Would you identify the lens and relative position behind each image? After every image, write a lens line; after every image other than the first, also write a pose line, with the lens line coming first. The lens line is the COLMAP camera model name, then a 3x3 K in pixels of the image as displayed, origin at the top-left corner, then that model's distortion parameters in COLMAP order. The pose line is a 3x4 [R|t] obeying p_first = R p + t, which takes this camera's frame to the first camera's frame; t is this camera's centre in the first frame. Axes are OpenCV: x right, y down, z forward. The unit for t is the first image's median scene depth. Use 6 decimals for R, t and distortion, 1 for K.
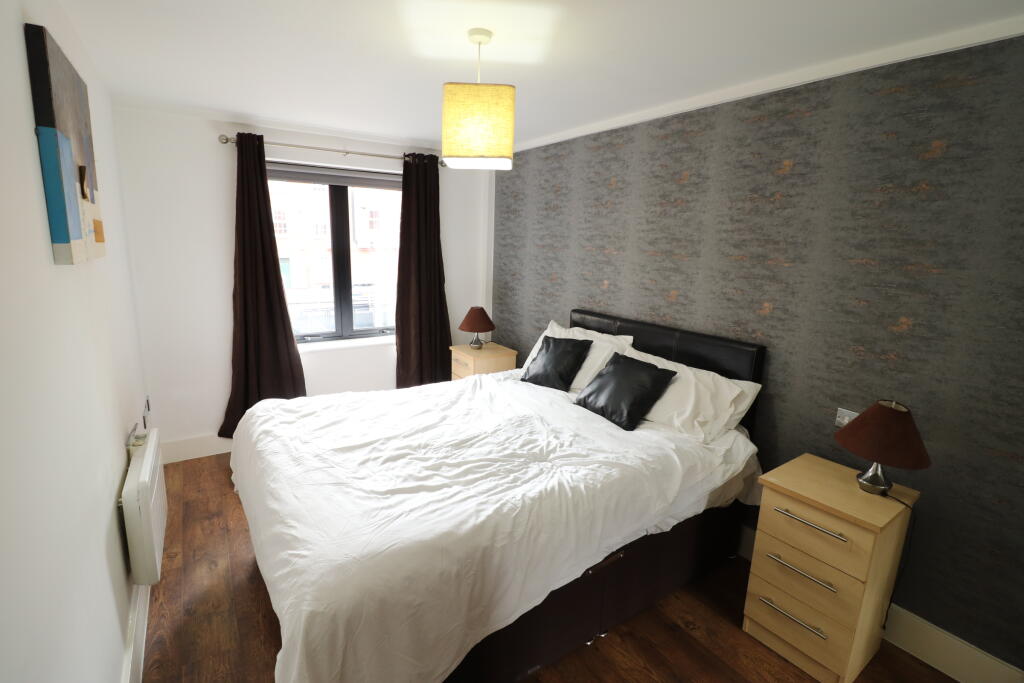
lens RADIAL K [[466.9, 0, 522.6], [0, 466.9, 338.5], [0, 0, 1]] dist [-0.029260, -0.000209]
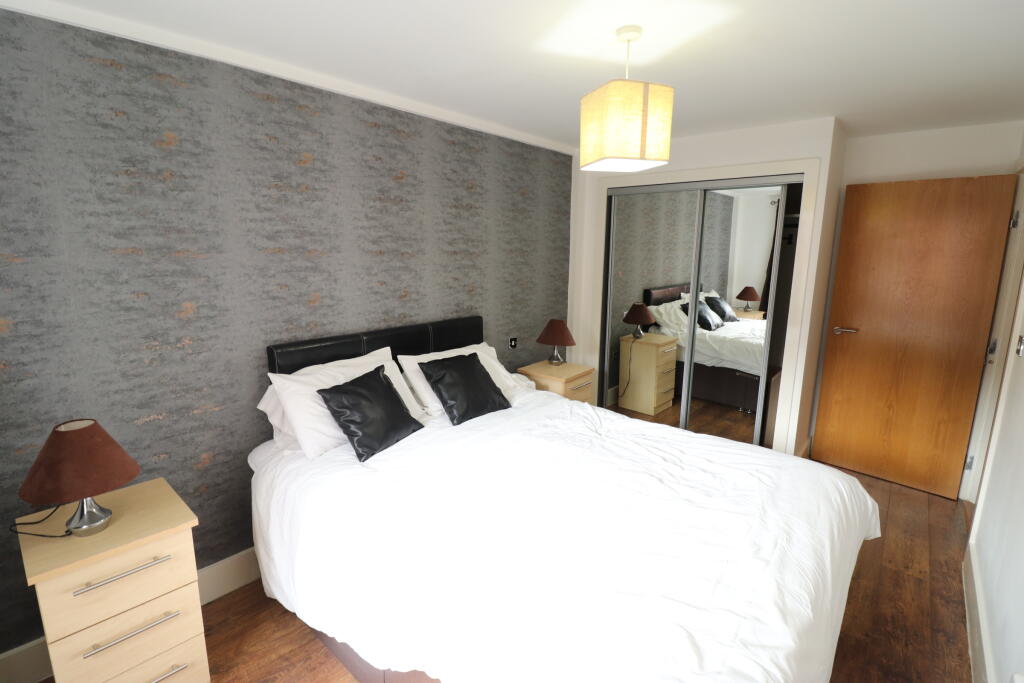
lens RADIAL K [[466.9, 0, 522.6], [0, 466.9, 338.5], [0, 0, 1]] dist [-0.029260, -0.000209]
pose [[-0.257273, -0.218891, 0.941221, -0.682001], [0.172966, 0.947847, 0.267711, -0.218957], [-0.950733, 0.231674, -0.205994, 0.956984]]
